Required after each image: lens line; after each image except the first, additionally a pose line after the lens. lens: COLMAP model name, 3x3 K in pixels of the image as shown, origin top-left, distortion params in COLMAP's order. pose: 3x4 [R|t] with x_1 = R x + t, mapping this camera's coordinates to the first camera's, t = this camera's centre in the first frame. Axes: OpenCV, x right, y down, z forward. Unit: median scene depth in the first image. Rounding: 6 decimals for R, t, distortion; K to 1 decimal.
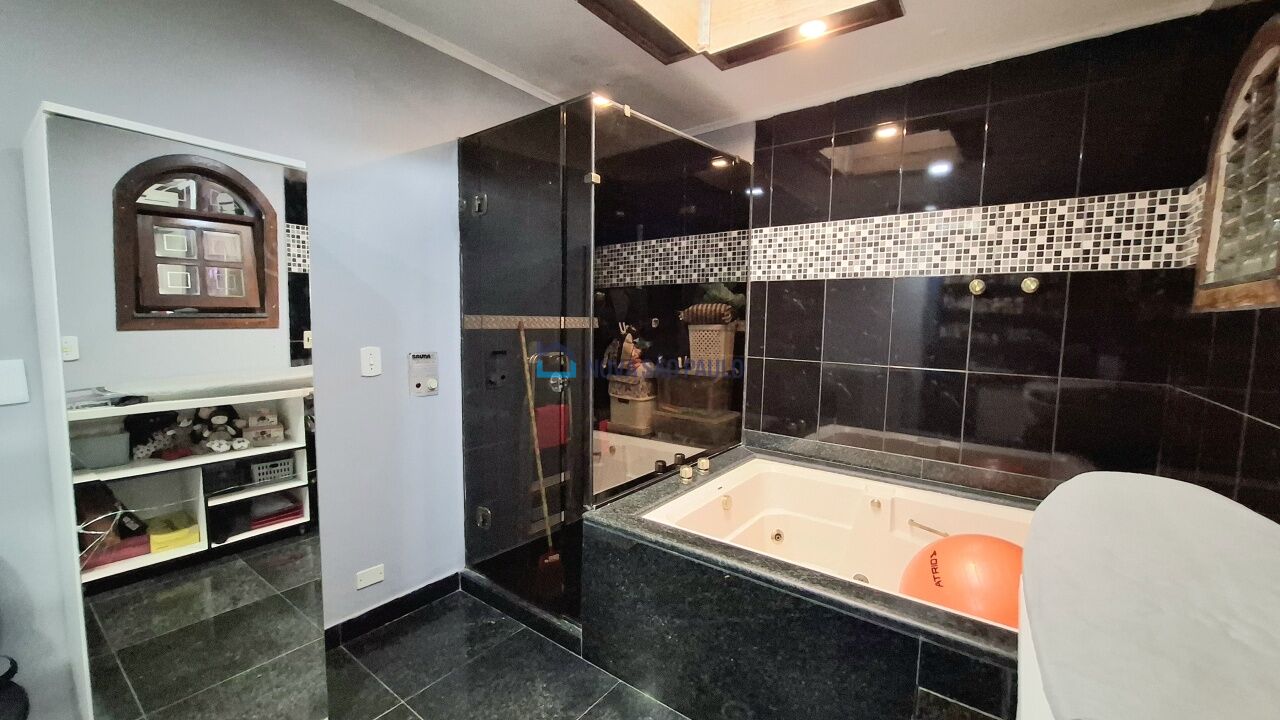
lens RADIAL K [[504.9, 0, 640.0], [0, 504.9, 360.0], [0, 0, 1]] dist [-0.008994, 0.007563]
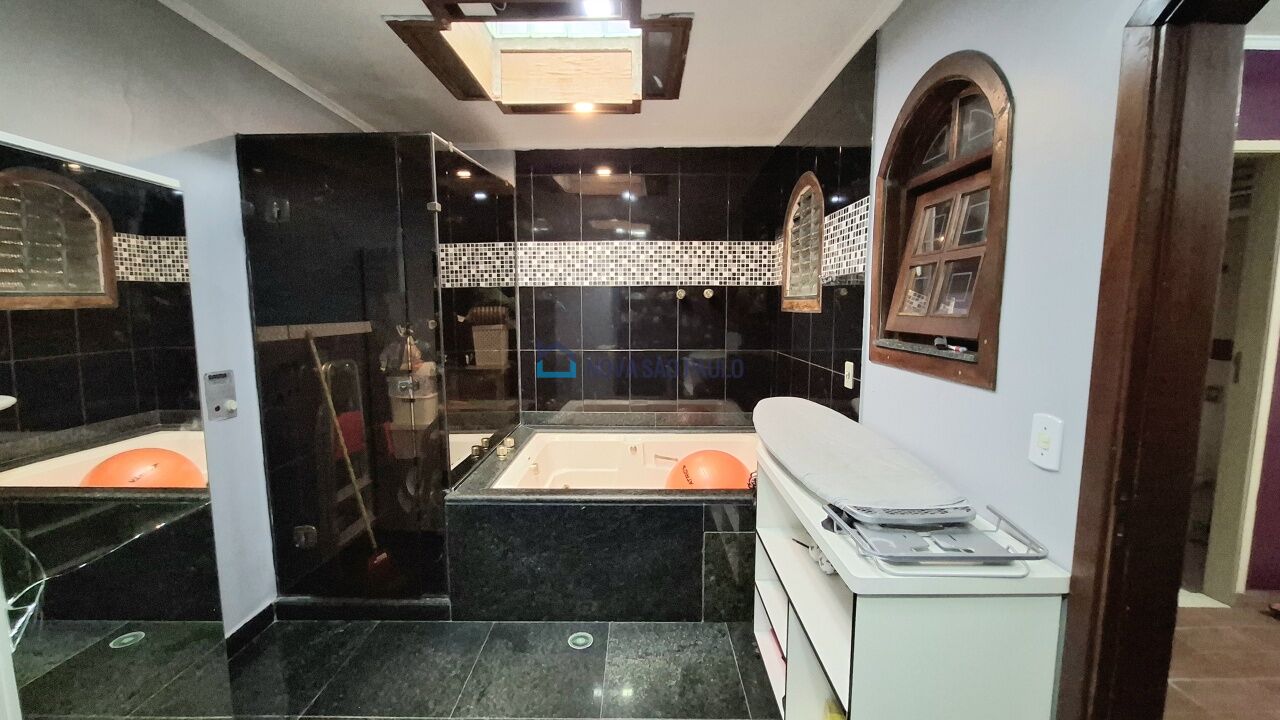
lens RADIAL K [[504.9, 0, 640.0], [0, 504.9, 360.0], [0, 0, 1]] dist [-0.008994, 0.007563]
pose [[0.810328, -0.081865, 0.580230, -0.319758], [0.067265, 0.996643, 0.046677, -0.025664], [-0.582104, 0.001206, 0.813114, -0.159736]]
